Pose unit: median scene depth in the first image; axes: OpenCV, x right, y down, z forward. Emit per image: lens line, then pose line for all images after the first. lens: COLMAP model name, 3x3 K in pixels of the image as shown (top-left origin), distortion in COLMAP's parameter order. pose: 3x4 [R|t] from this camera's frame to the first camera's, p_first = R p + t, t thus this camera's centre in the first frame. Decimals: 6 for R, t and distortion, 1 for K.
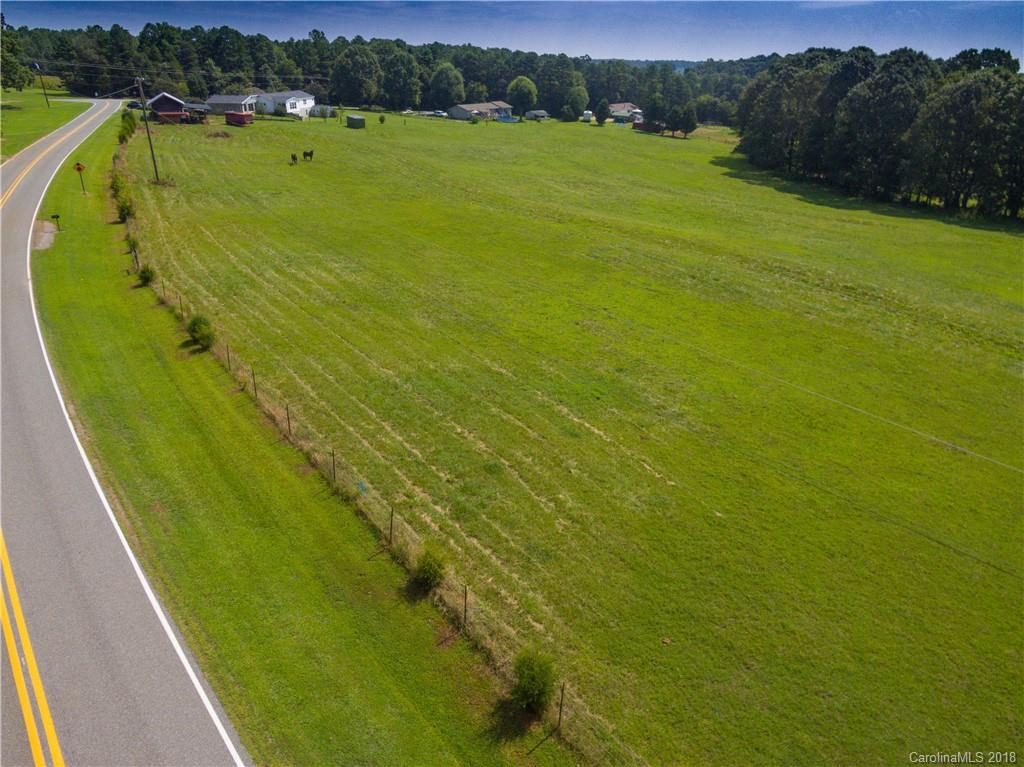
lens RADIAL K [[684.7, 0, 517.6], [0, 684.7, 377.8], [0, 0, 1]] dist [-0.063383, 0.038583]
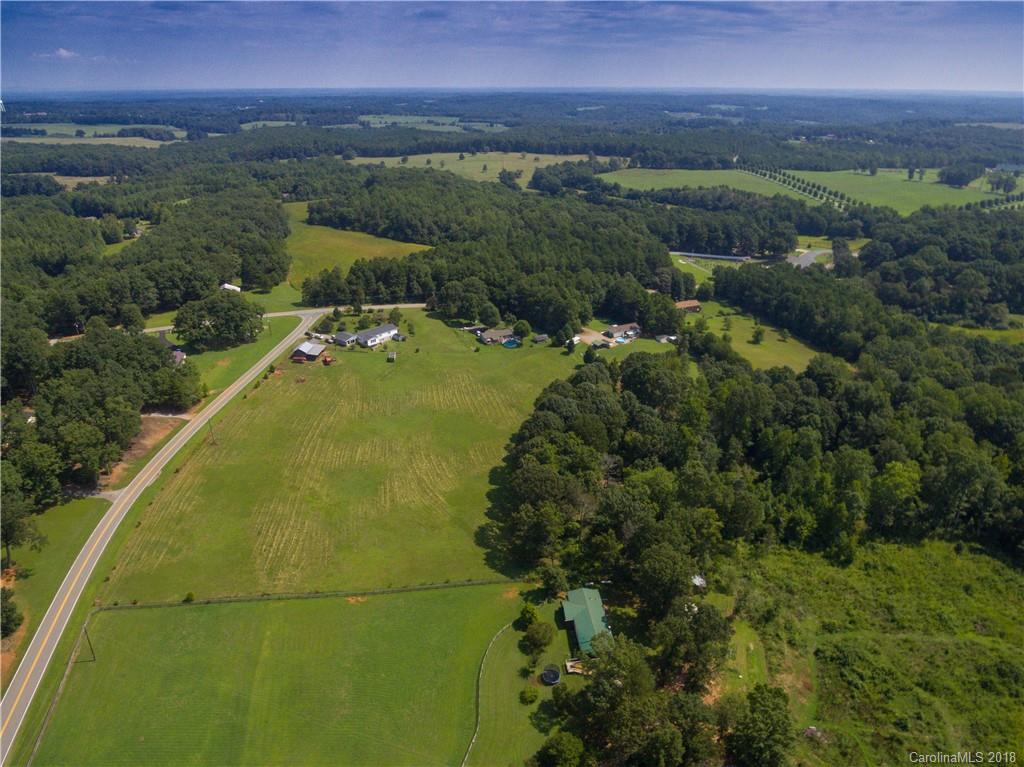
lens RADIAL K [[684.7, 0, 529.3], [0, 684.7, 391.2], [0, 0, 1]] dist [-0.063383, 0.038583]
pose [[0.873294, 0.195333, -0.446321, 2.905993], [-0.207366, 0.978010, 0.022285, -1.176505], [0.440860, 0.073090, 0.894595, -1.686882]]
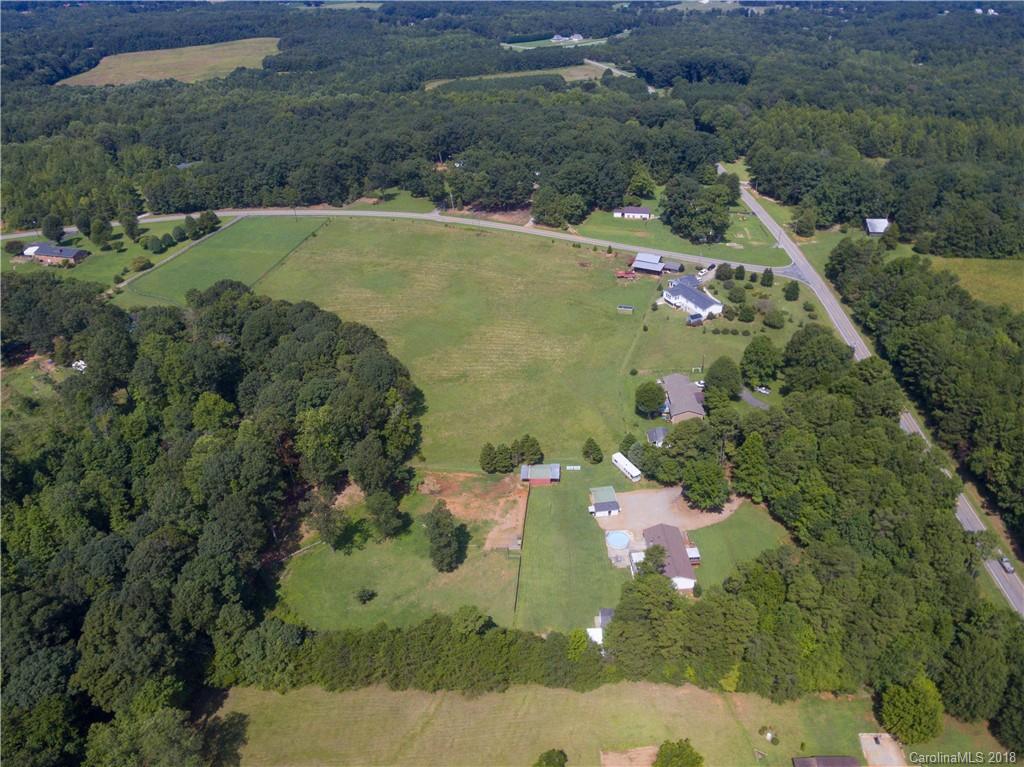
lens RADIAL K [[717.7, 0, 544.5], [0, 717.7, 355.0], [0, 0, 1]] dist [-0.009525, -0.007074]
pose [[-0.798732, 0.295893, -0.523903, 2.371964], [-0.258455, 0.617575, 0.742834, -4.353800], [0.543349, 0.728731, -0.416802, 4.812424]]
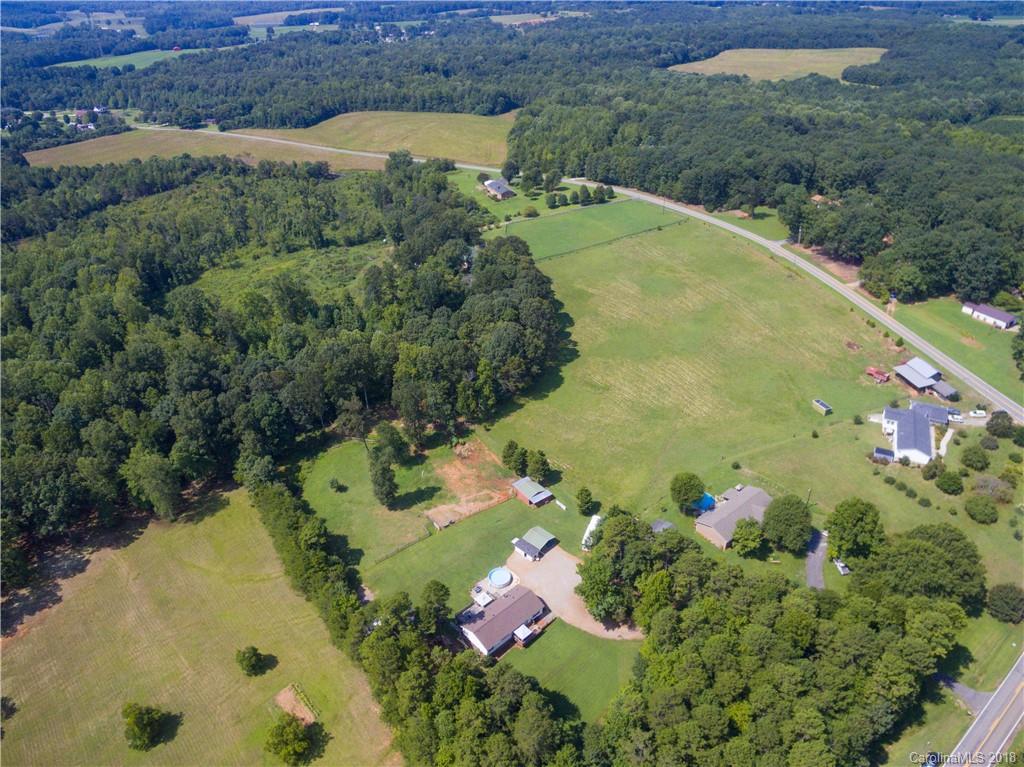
lens RADIAL K [[684.7, 0, 521.7], [0, 684.7, 374.0], [0, 0, 1]] dist [-0.063383, 0.038583]
pose [[-0.969694, -0.124218, 0.210387, 0.161717], [0.109688, 0.548111, 0.829182, -4.494198], [-0.218315, 0.827130, -0.517875, 5.034815]]
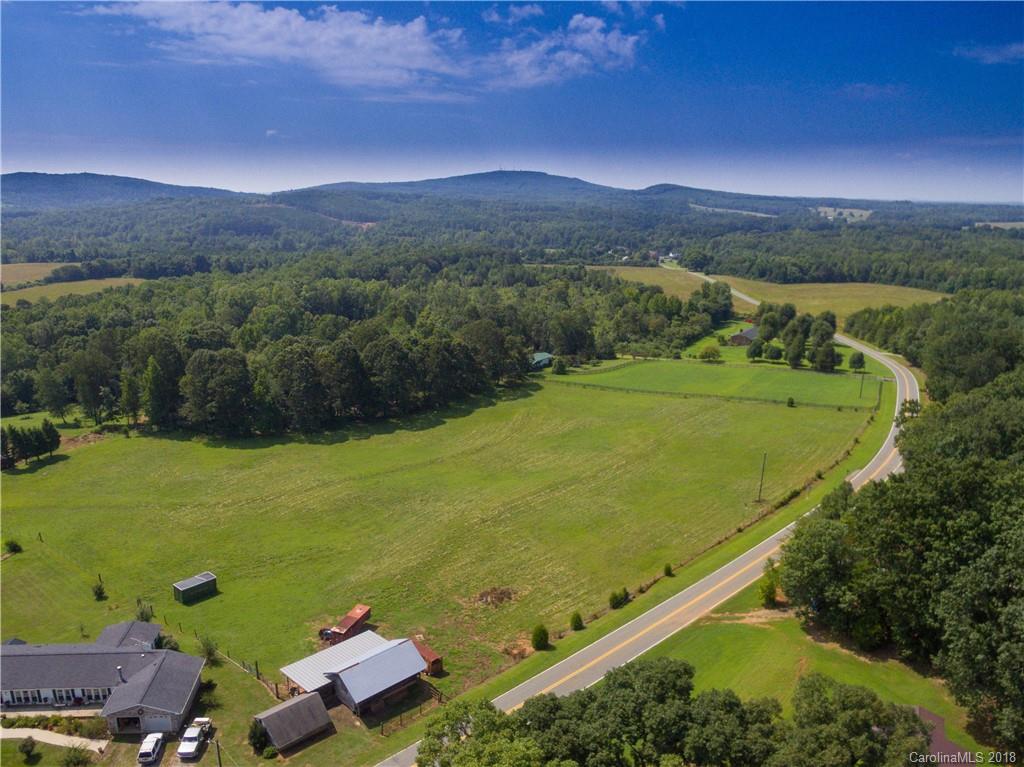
lens RADIAL K [[742.5, 0, 473.9], [0, 742.5, 419.7], [0, 0, 1]] dist [-0.056984, 0.031336]
pose [[-0.267677, -0.298253, 0.916184, -2.569832], [0.412400, 0.823915, 0.388705, -1.923905], [-0.870790, 0.481881, -0.097544, 2.195042]]
